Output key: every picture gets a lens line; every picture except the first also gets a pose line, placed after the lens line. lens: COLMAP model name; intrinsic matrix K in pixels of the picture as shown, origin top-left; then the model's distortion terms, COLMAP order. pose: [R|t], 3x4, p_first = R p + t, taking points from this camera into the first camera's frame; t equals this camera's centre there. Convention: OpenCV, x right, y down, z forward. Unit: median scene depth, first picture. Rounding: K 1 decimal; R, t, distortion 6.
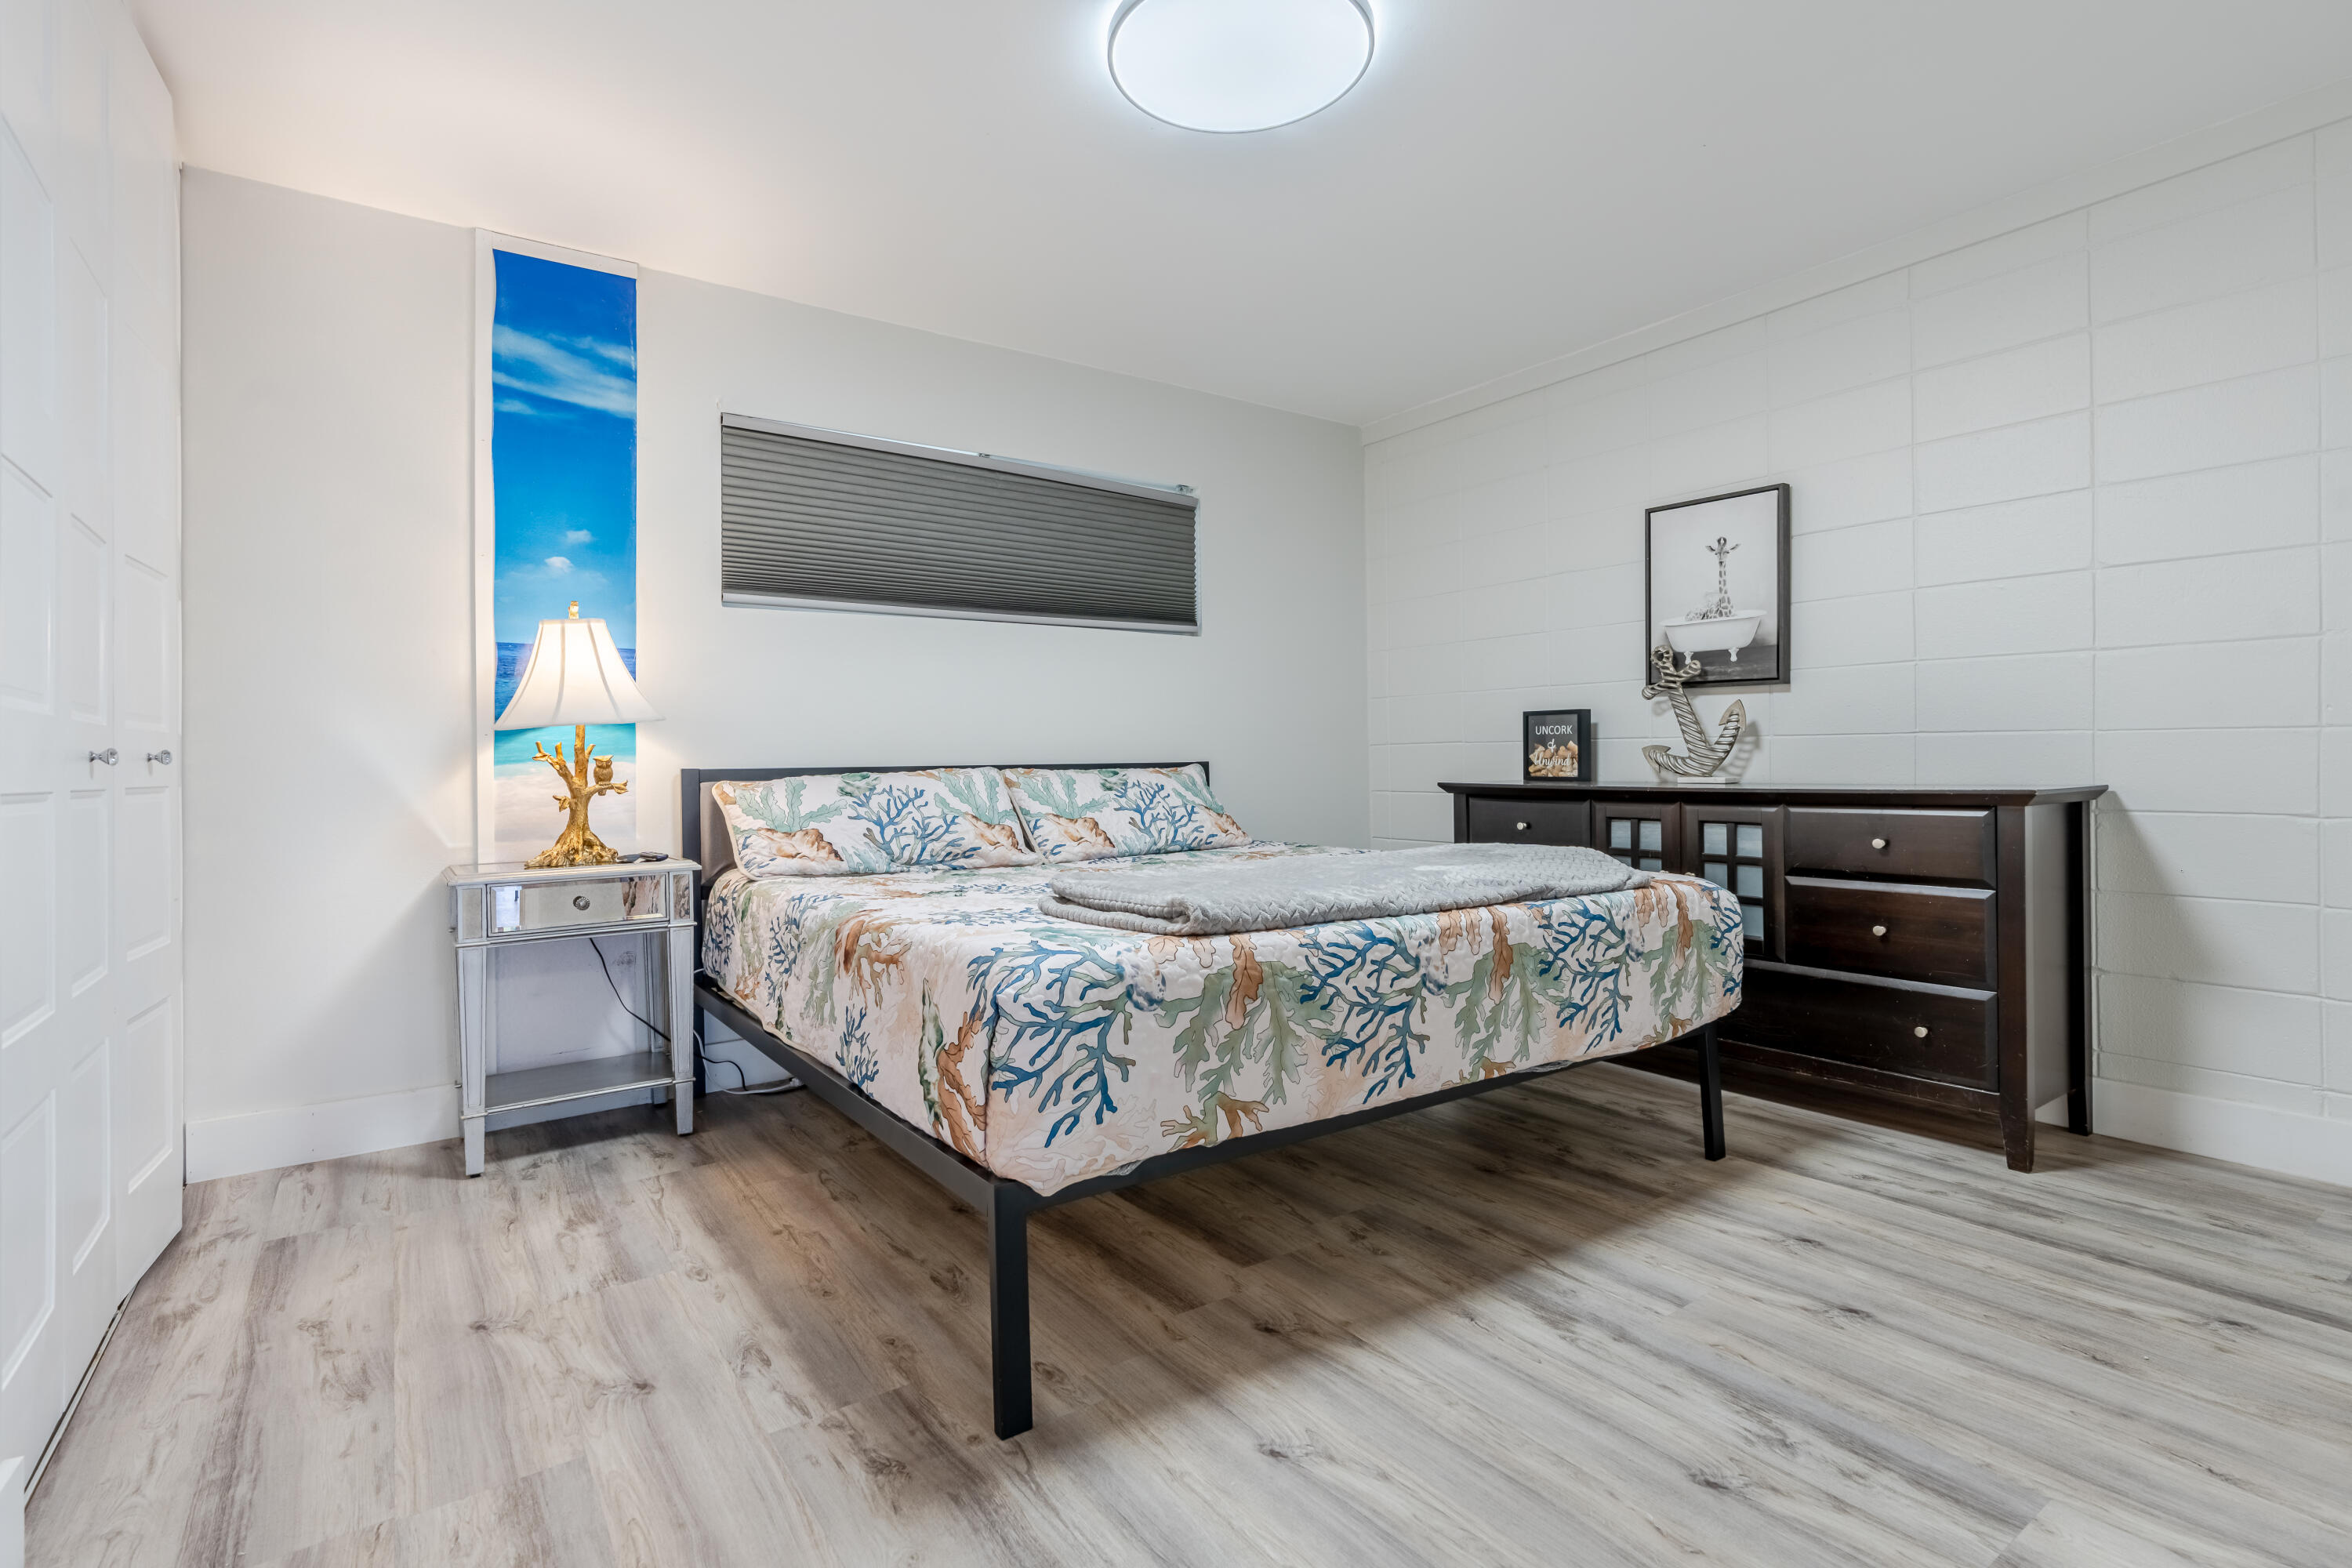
lens RADIAL K [[1115.0, 0, 1173.4], [0, 1115.0, 765.3], [0, 0, 1]] dist [-0.001983, 0.000287]
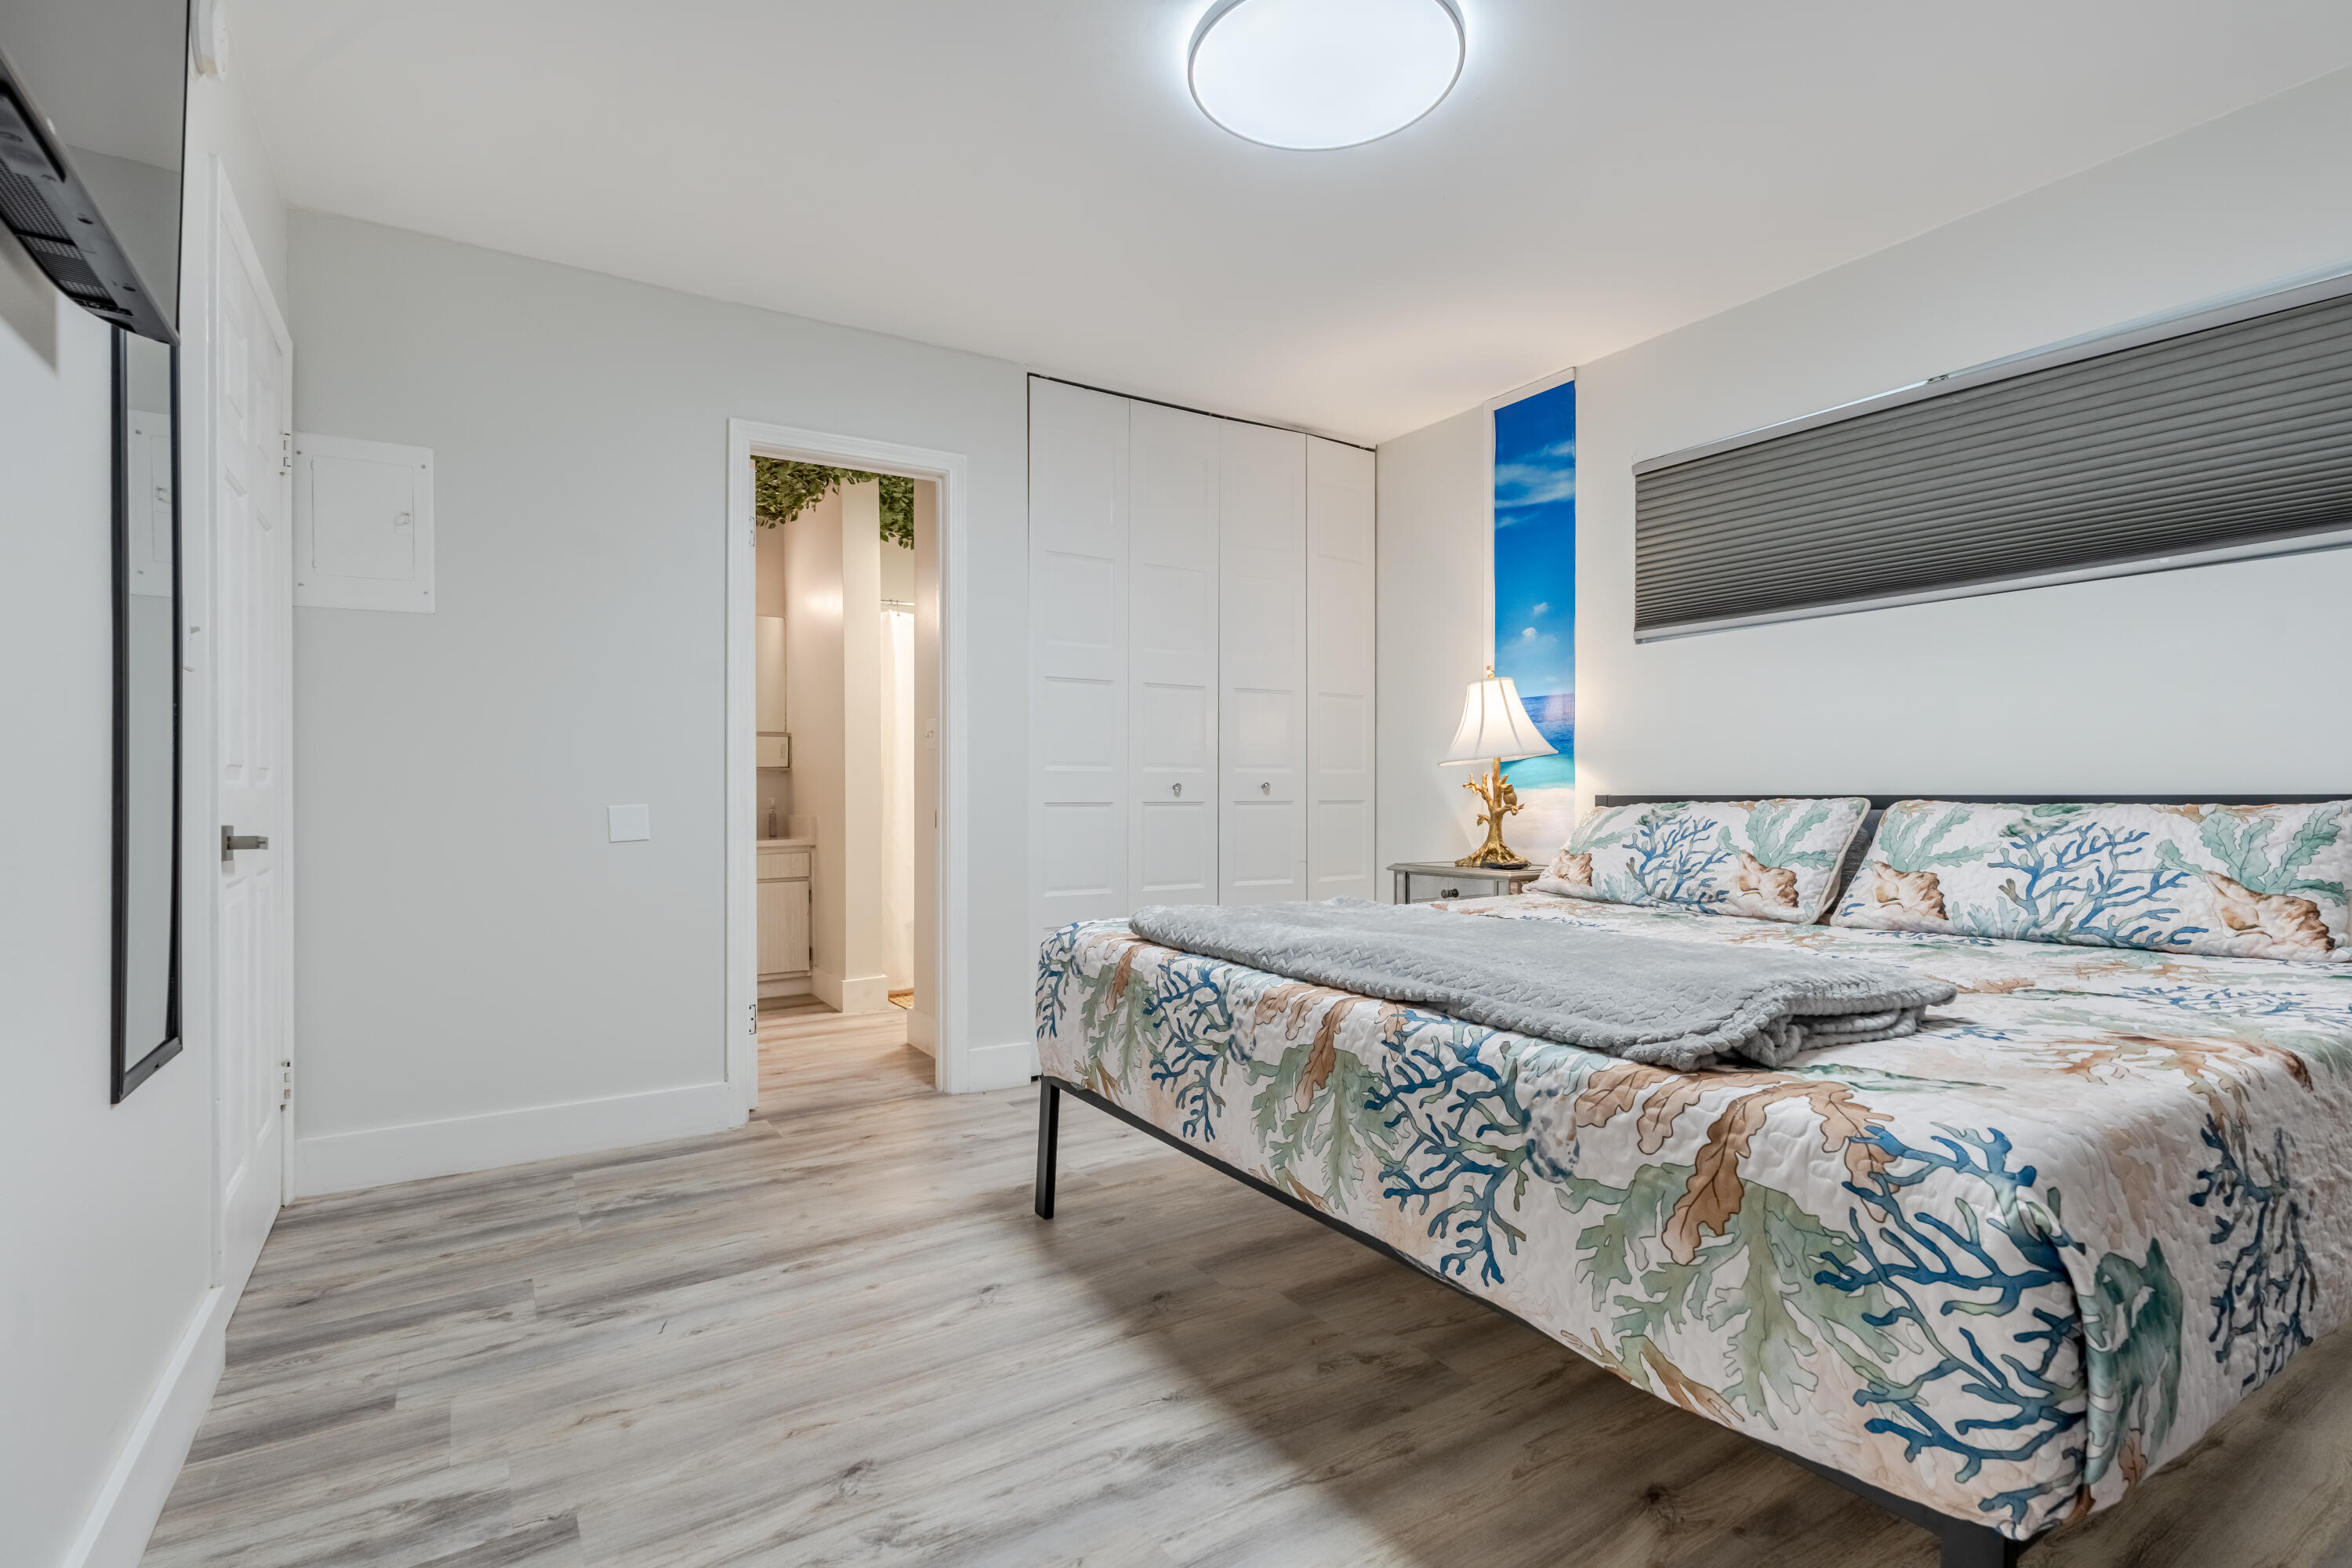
lens RADIAL K [[1105.9, 0, 1172.1], [0, 1105.9, 787.3], [0, 0, 1]] dist [-0.001997, 0.000685]
pose [[-0.047883, 0.007150, -0.998827, 0.840490], [0.001556, 0.999974, 0.007083, -0.015719], [0.998852, -0.001215, -0.047893, 0.742373]]
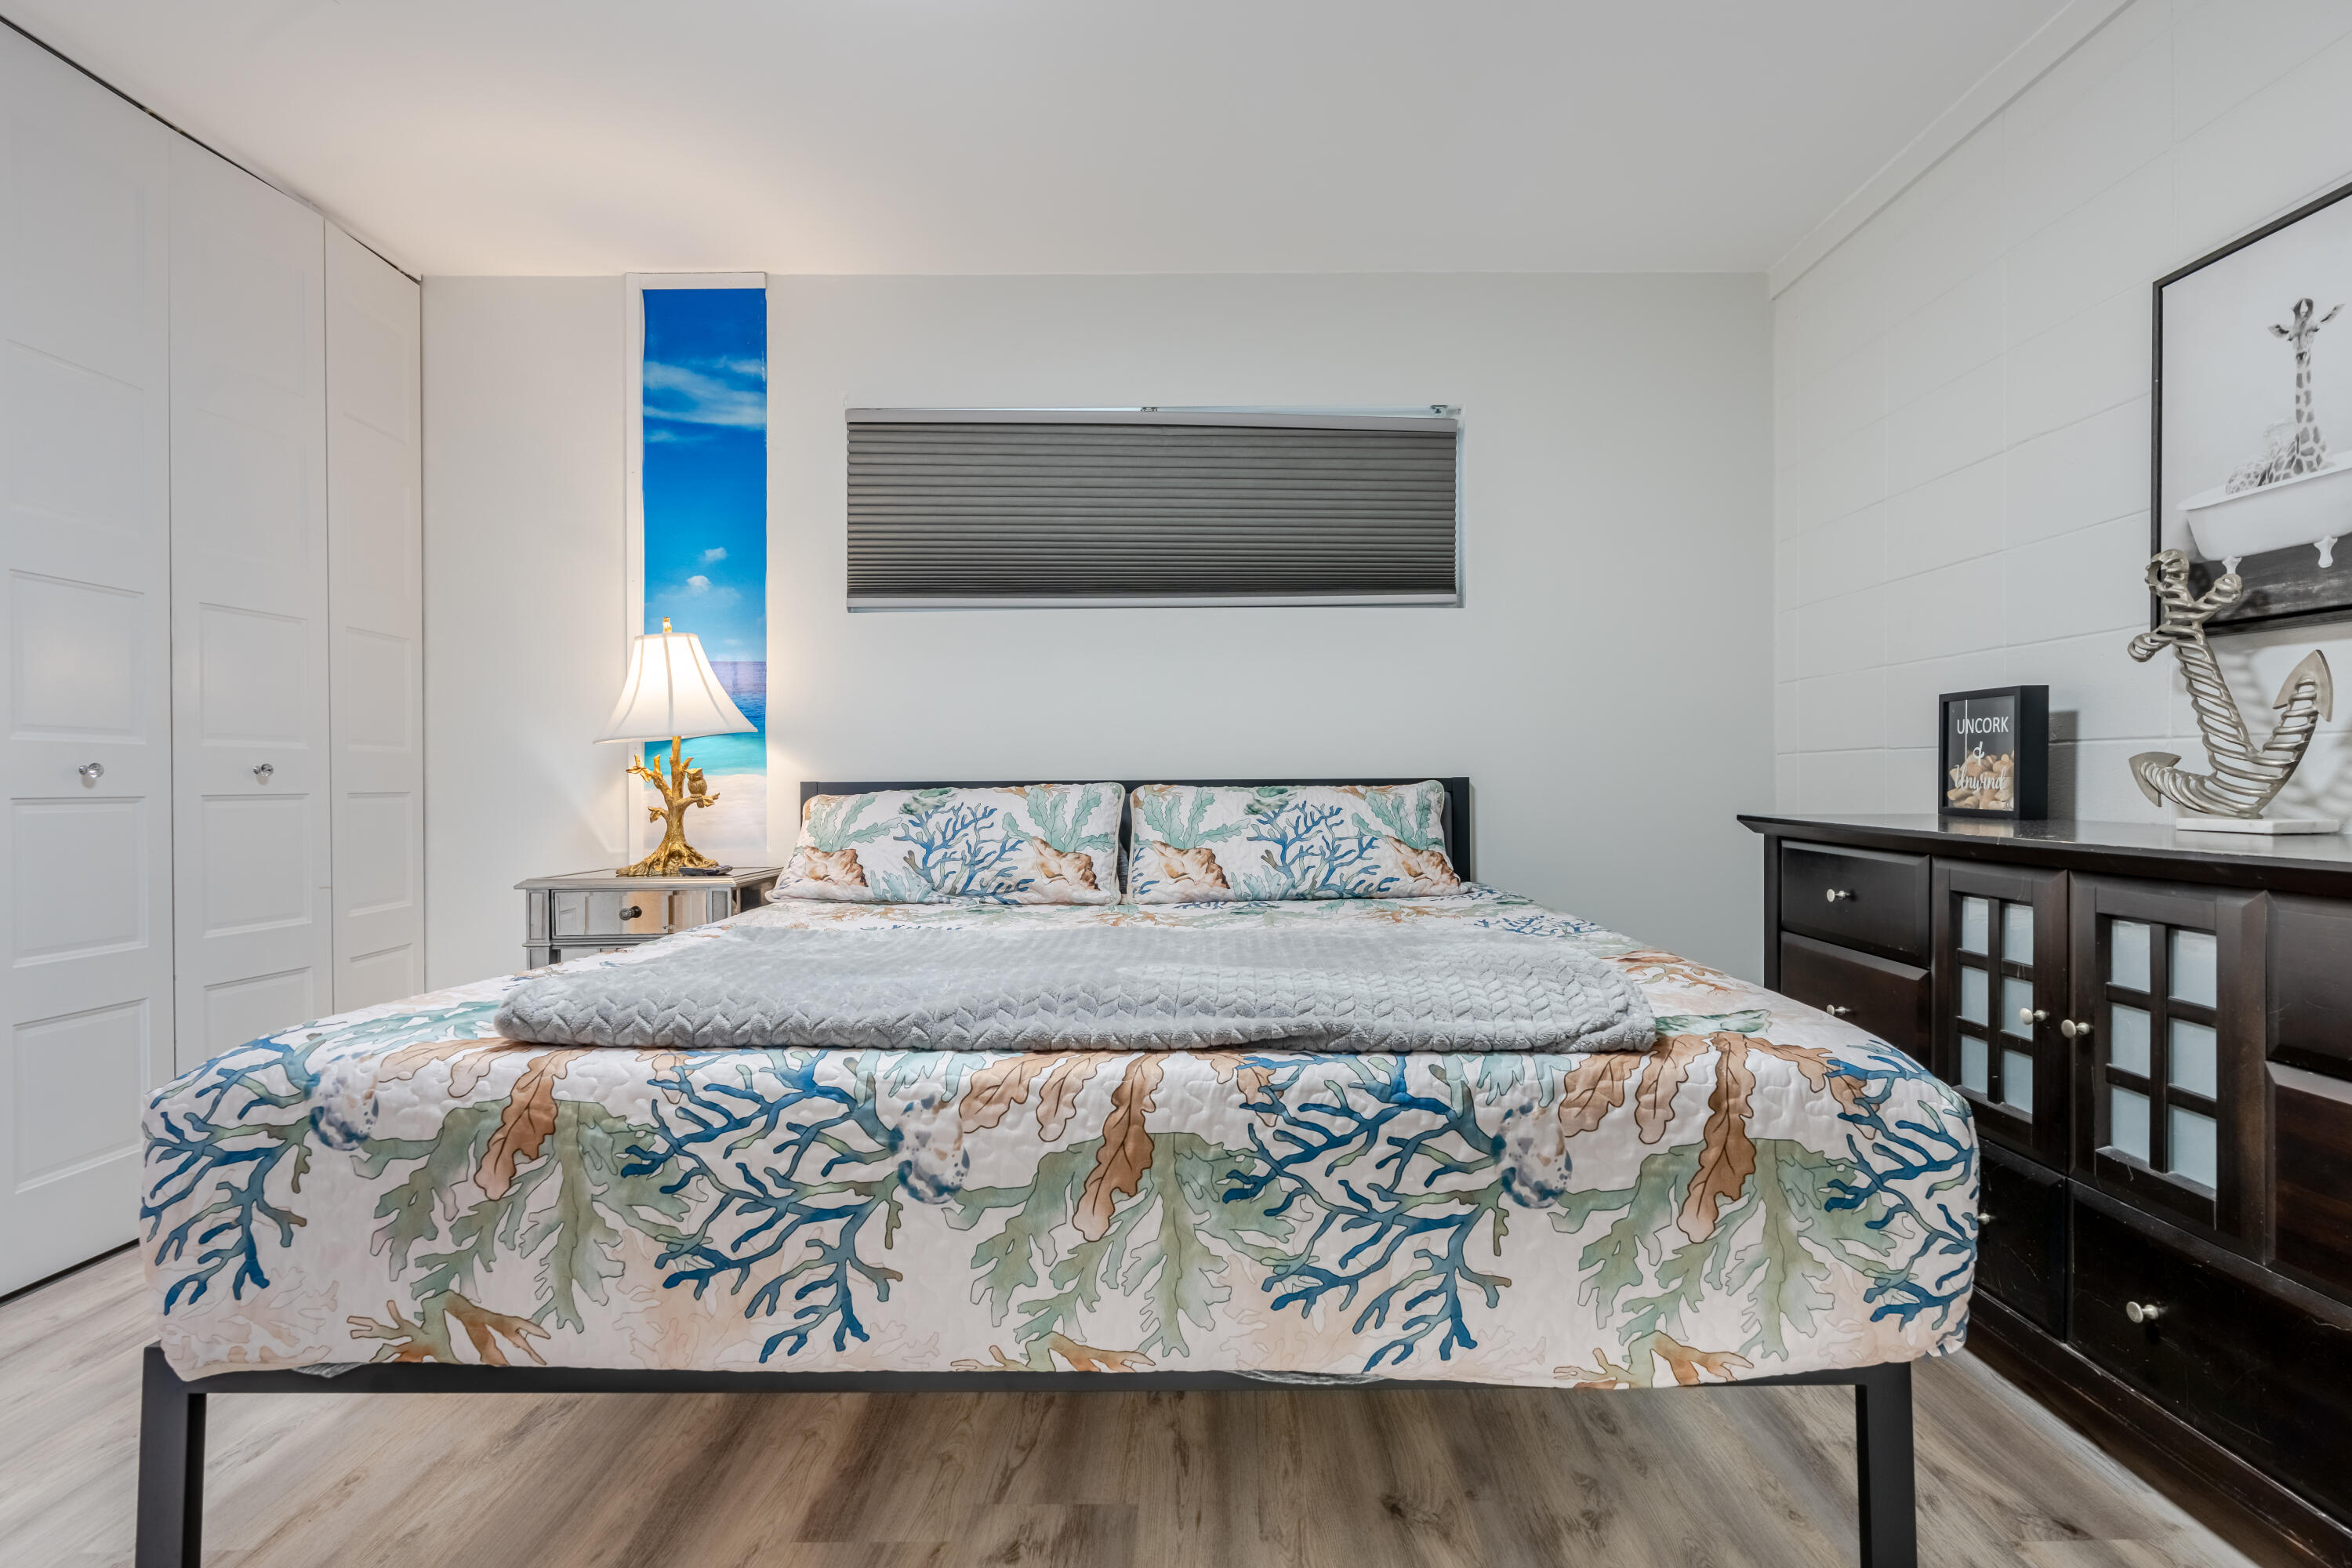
lens RADIAL K [[1133.3, 0, 1216.0], [0, 1133.3, 794.7], [0, 0, 1]] dist [-0.002978, 0.001506]
pose [[0.823185, 0.015950, -0.567549, 0.505657], [-0.006110, 0.999796, 0.019236, -0.008140], [0.567741, -0.012367, 0.823115, 0.461914]]
